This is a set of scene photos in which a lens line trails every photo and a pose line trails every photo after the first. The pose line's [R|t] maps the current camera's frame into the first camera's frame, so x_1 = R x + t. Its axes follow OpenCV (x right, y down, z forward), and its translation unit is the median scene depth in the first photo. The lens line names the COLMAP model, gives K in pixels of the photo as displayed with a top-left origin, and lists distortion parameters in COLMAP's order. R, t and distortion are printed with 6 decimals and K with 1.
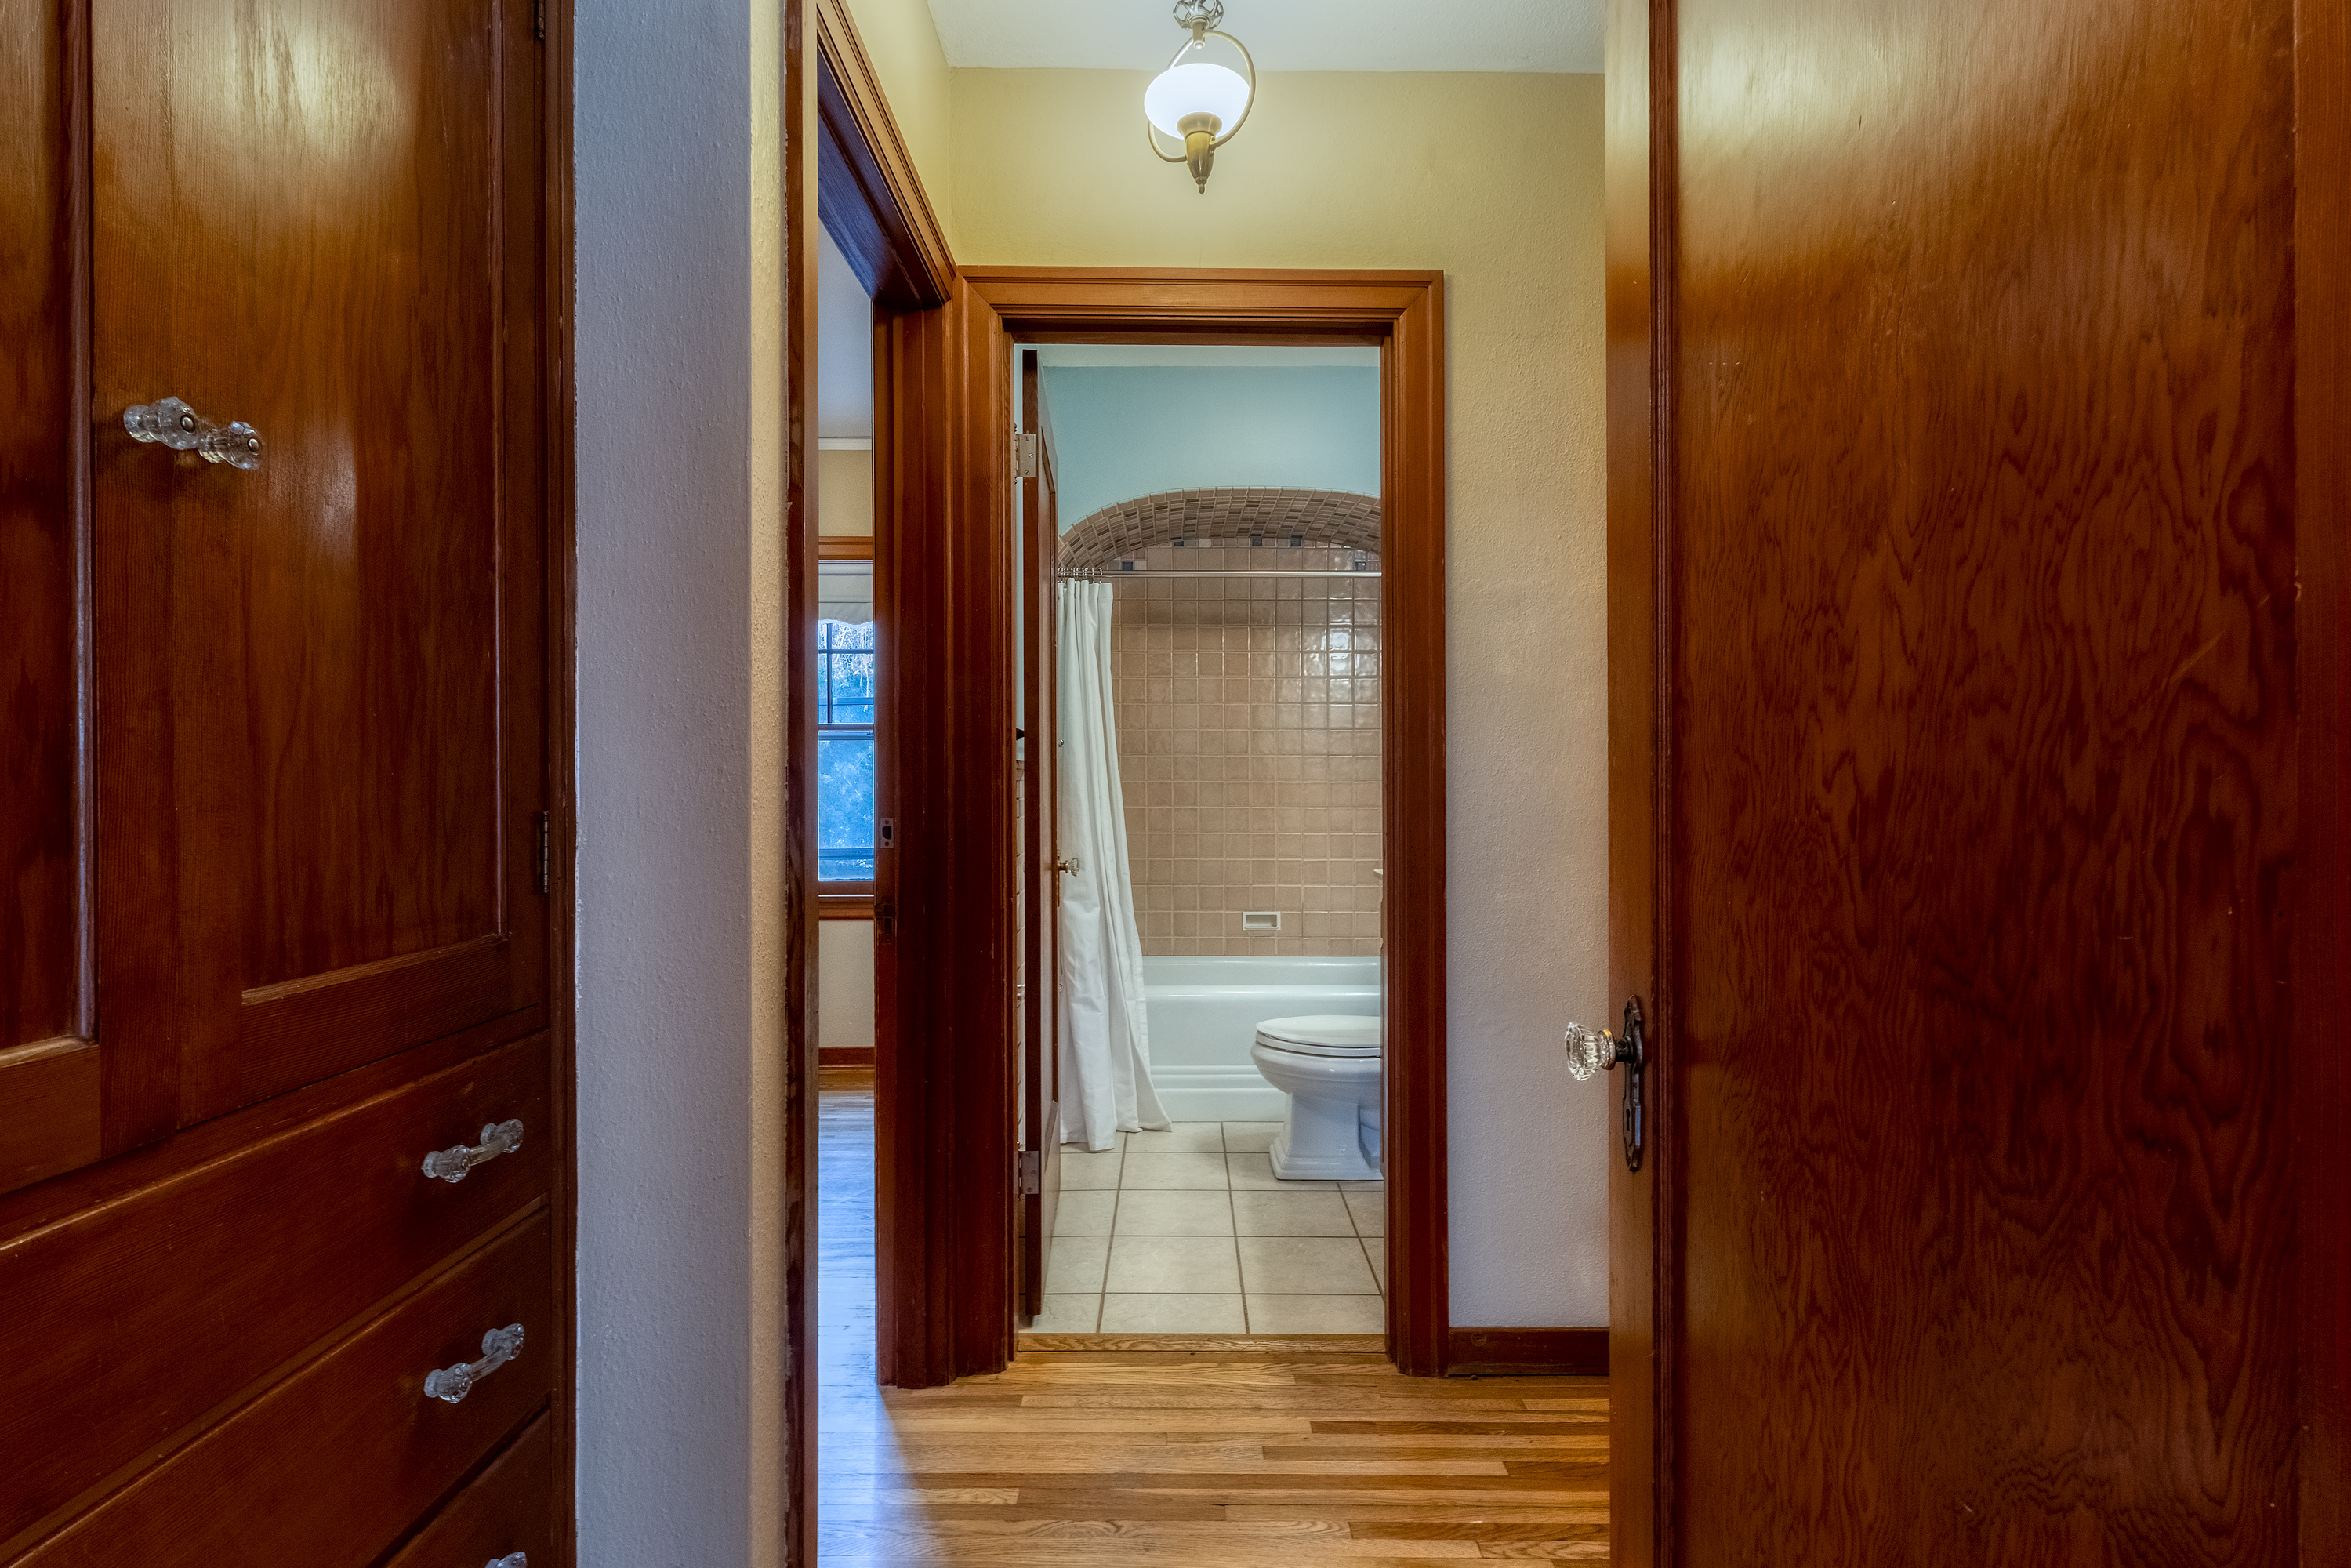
lens RADIAL K [[1129.8, 0, 1174.8], [0, 1129.8, 784.0], [0, 0, 1]] dist [0.001670, -0.001159]
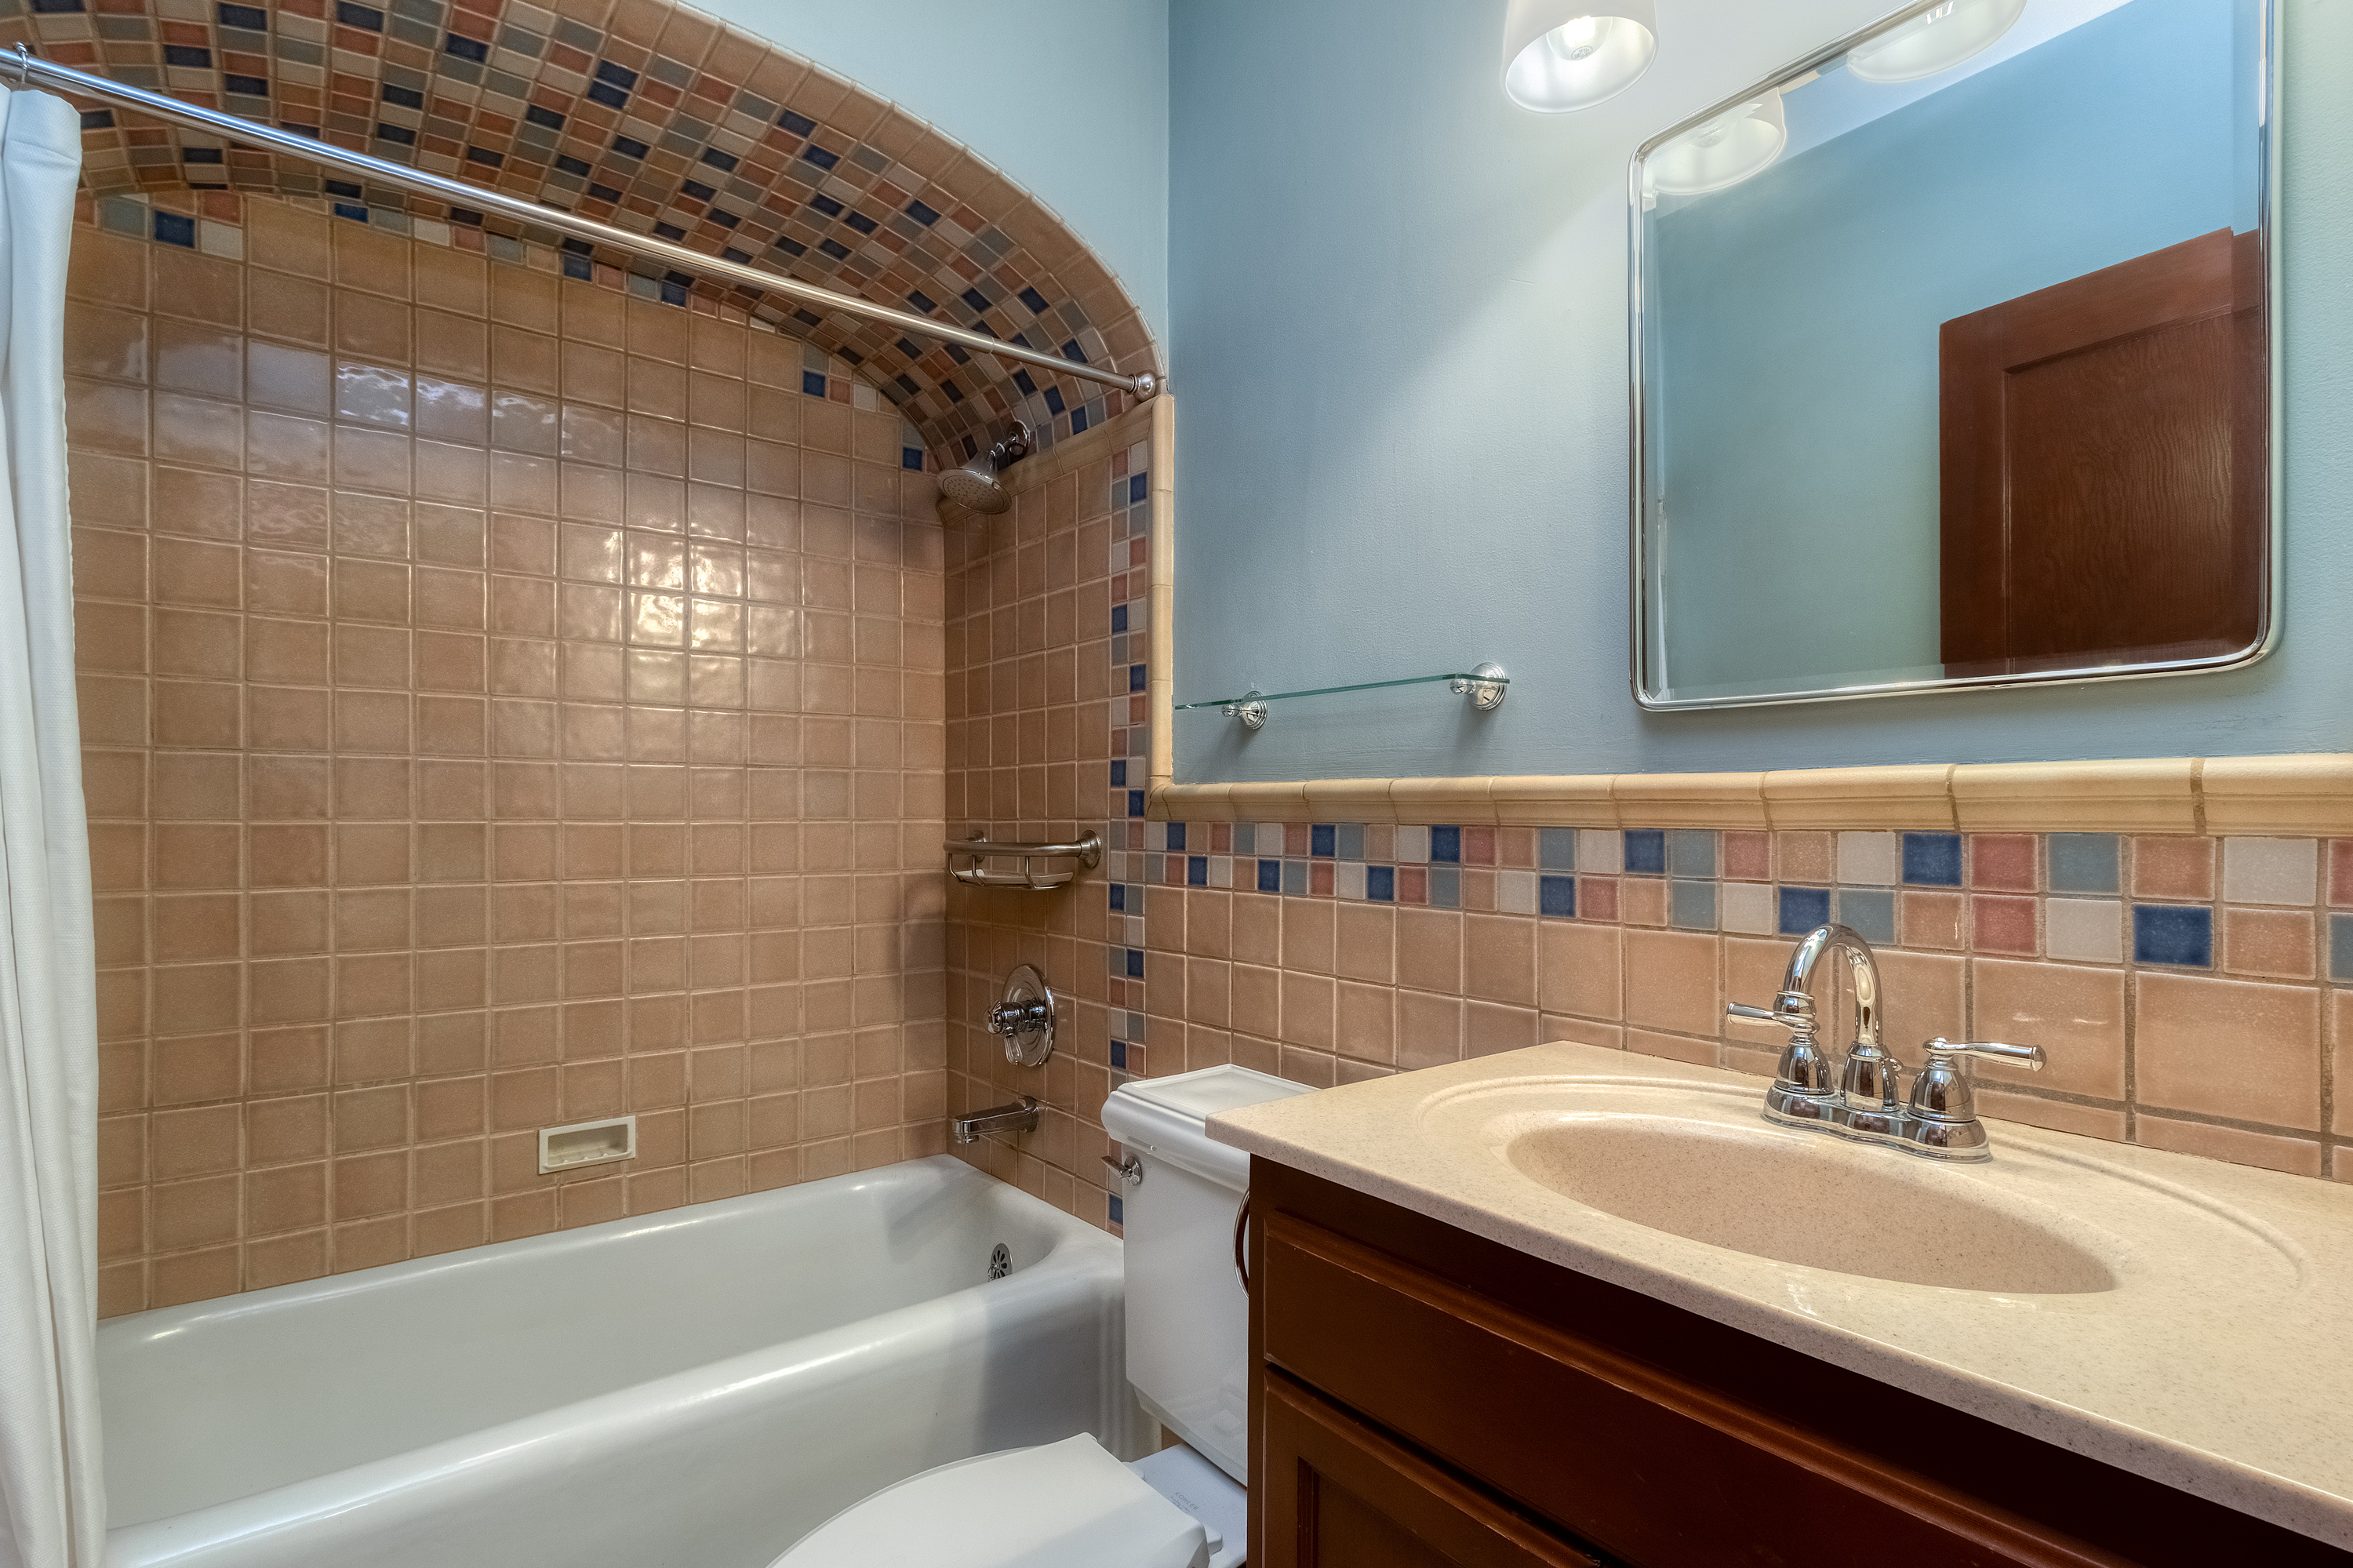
lens RADIAL K [[1130.8, 0, 1185.6], [0, 1130.8, 798.5], [0, 0, 1]] dist [0.001670, -0.001159]
pose [[0.794943, 0.007407, 0.606639, -0.004701], [-0.000821, 0.999938, -0.011133, -0.006082], [-0.606683, 0.008352, 0.794900, 0.516765]]
